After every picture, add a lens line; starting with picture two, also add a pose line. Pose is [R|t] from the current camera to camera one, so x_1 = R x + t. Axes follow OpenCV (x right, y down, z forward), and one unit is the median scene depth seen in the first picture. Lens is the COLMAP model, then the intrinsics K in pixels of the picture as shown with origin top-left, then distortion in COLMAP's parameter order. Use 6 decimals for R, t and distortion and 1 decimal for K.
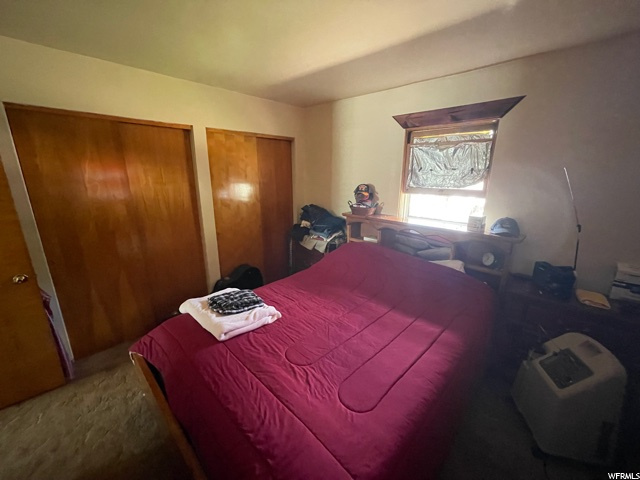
lens RADIAL K [[258.4, 0, 320.0], [0, 258.4, 240.0], [0, 0, 1]] dist [-0.000615, -0.000119]
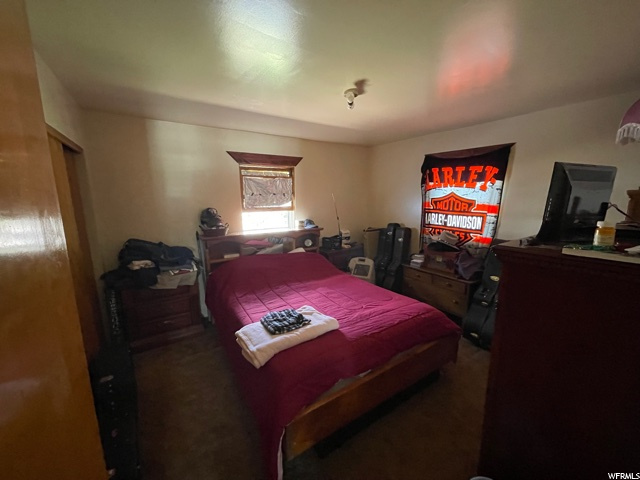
lens RADIAL K [[258.4, 0, 320.0], [0, 258.4, 240.0], [0, 0, 1]] dist [-0.000615, -0.000119]
pose [[0.218981, -0.175851, 0.959752, -0.989317], [0.257428, 0.959187, 0.117012, -0.125104], [-0.941158, 0.221443, 0.255313, 0.425188]]
